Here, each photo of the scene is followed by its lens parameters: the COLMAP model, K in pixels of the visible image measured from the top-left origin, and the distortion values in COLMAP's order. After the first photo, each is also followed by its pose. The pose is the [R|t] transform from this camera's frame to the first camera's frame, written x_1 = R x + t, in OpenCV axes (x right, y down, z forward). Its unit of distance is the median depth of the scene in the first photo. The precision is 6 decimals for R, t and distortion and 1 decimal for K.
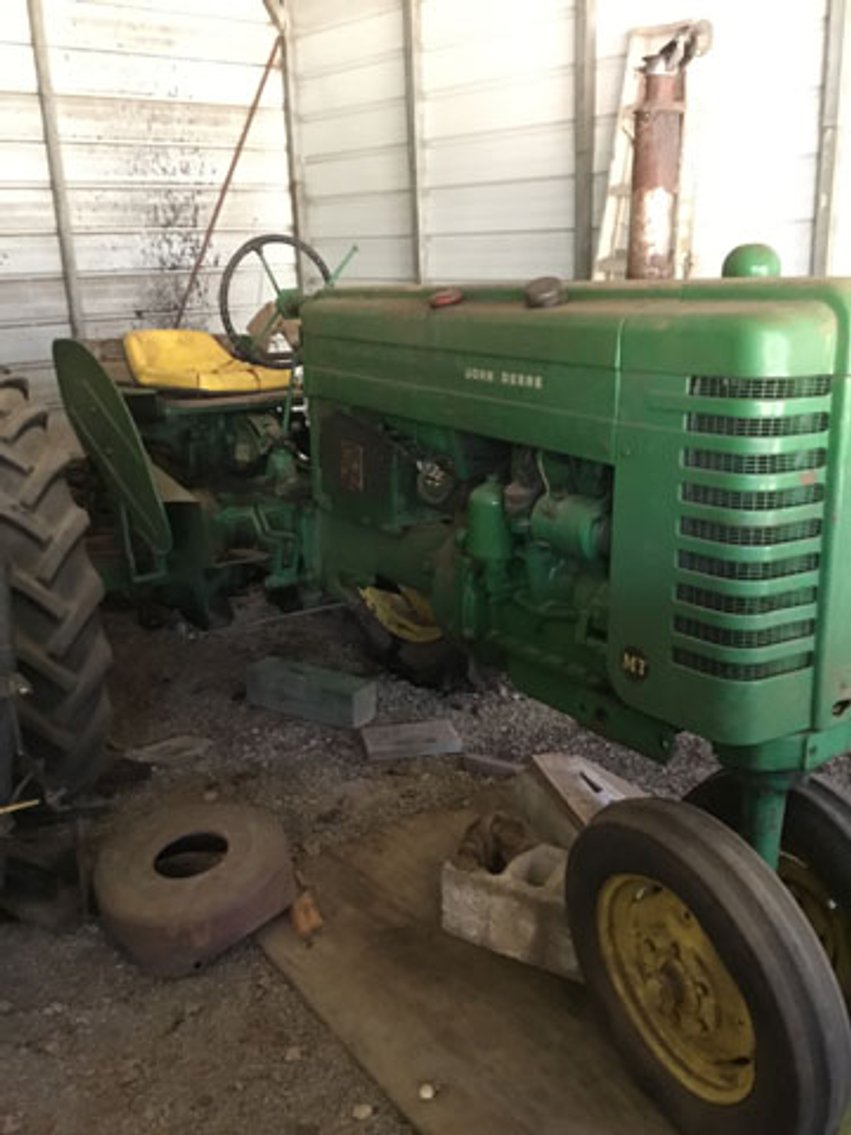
lens RADIAL K [[1047.1, 0, 425.5], [0, 1047.1, 567.5], [0, 0, 1]] dist [0.011108, -0.028890]
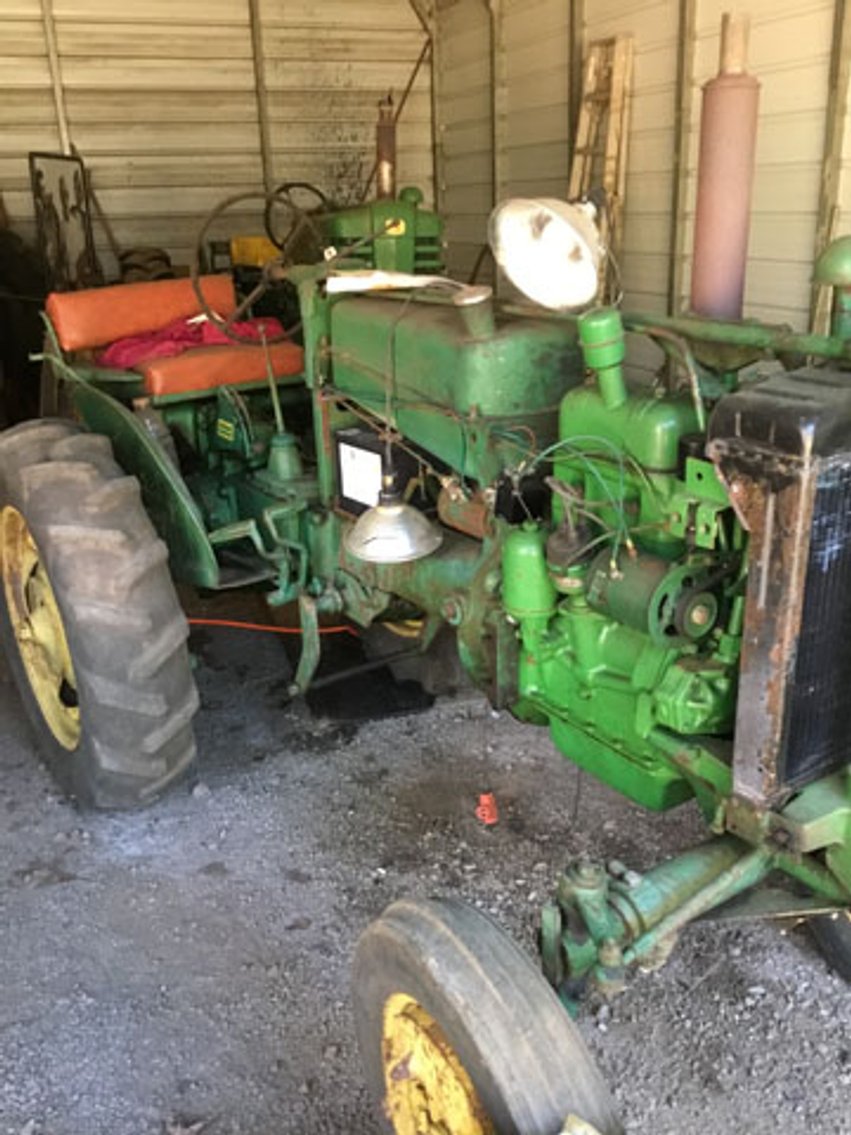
lens RADIAL K [[1047.1, 0, 425.5], [0, 1047.1, 567.5], [0, 0, 1]] dist [0.011108, -0.028890]
pose [[0.954762, 0.095414, -0.281647, 0.333552], [-0.083036, 0.994995, 0.055593, 0.124453], [0.285541, -0.029692, 0.957906, -0.383335]]
